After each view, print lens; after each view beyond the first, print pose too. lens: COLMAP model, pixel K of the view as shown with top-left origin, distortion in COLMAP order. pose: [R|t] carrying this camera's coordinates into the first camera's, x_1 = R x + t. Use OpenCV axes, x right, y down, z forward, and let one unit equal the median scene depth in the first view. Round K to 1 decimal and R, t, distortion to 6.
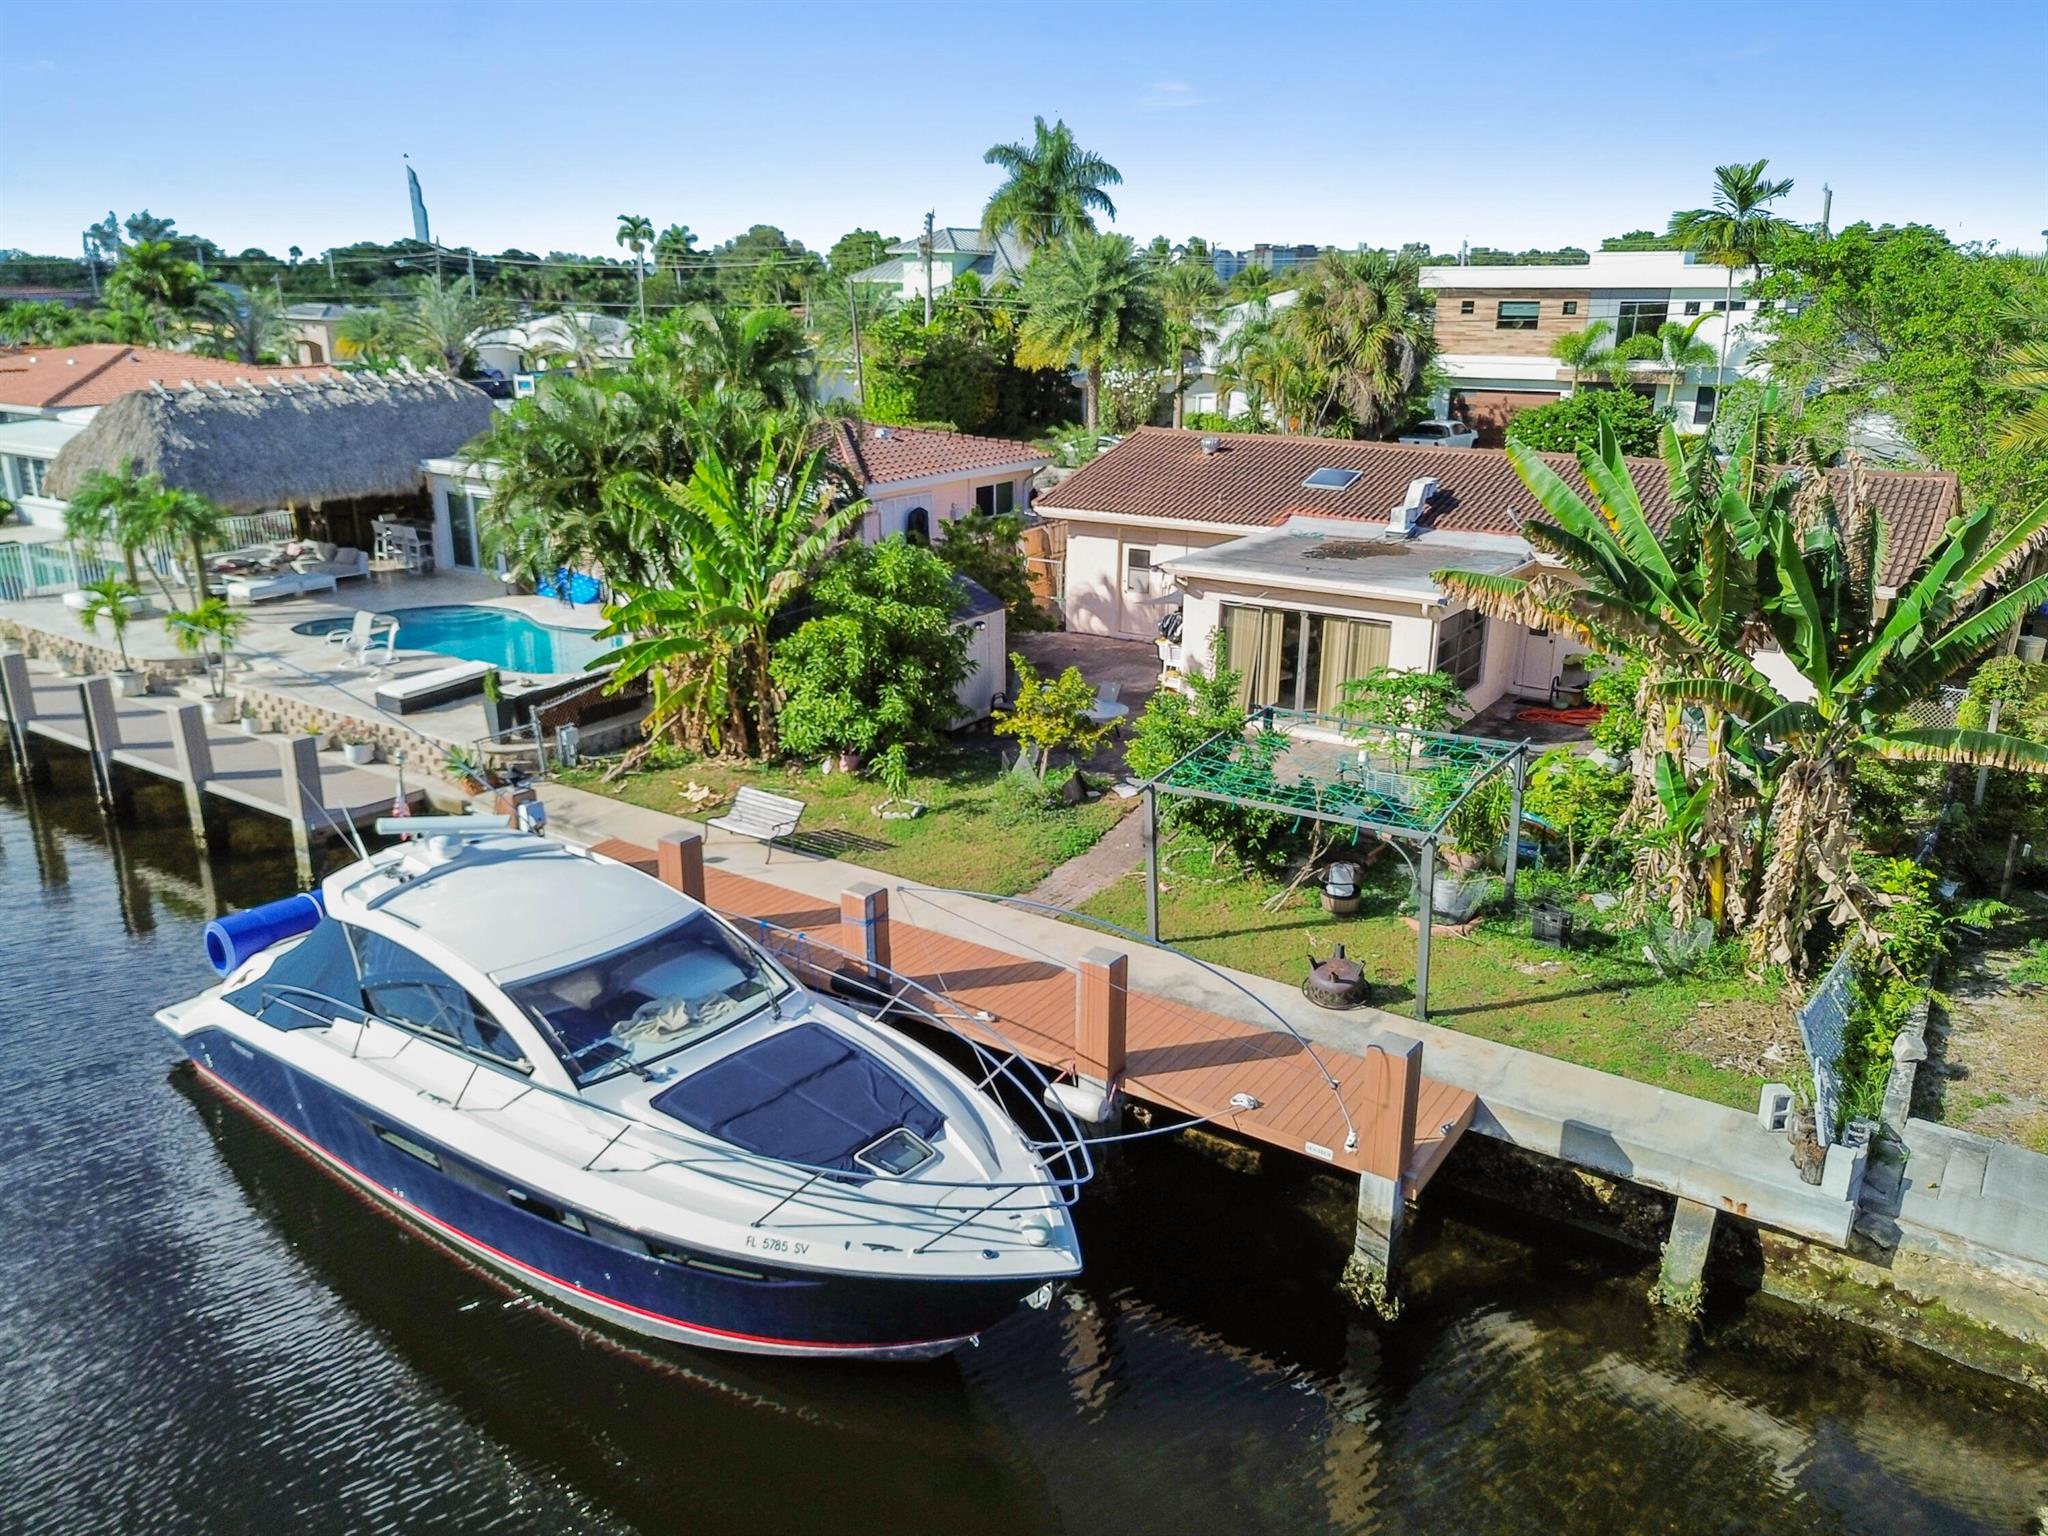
lens RADIAL K [[1480.0, 0, 1024.0], [0, 1480.0, 768.0], [0, 0, 1]] dist [0.038440, -0.030076]
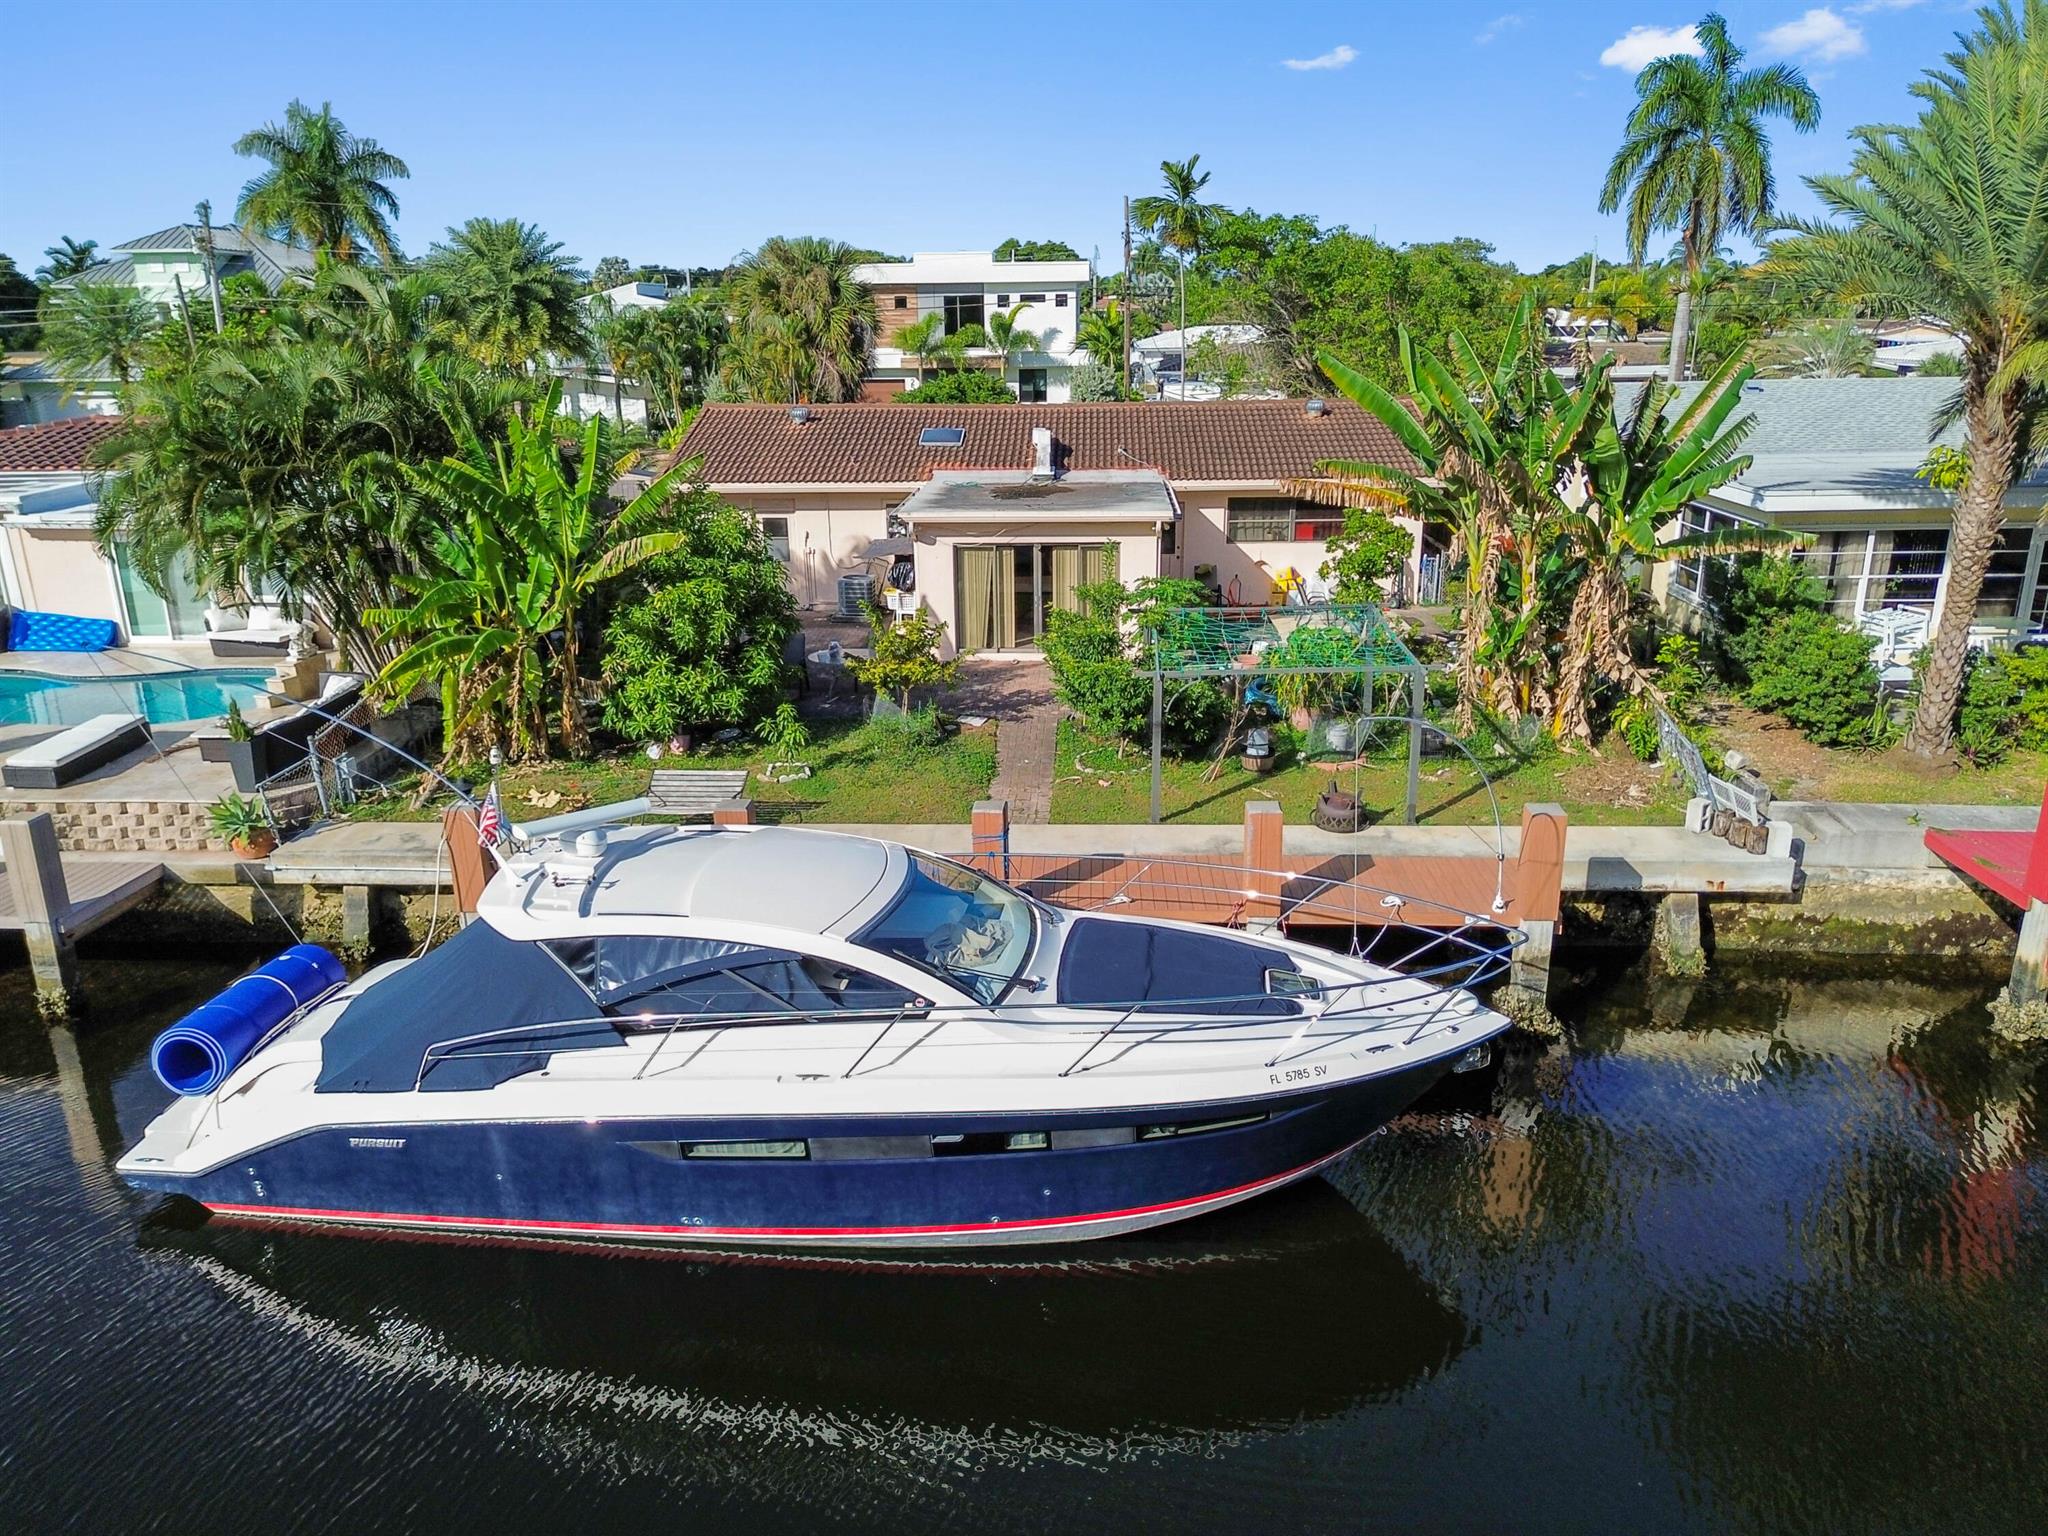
lens RADIAL K [[1439.0, 0, 1024.0], [0, 1439.0, 768.0], [0, 0, 1]] dist [0.061141, -0.045391]
pose [[0.852598, -0.173522, 0.492917, -0.415619], [0.176704, 0.983428, 0.040553, 0.014406], [-0.491785, 0.052525, 0.869131, 0.094618]]
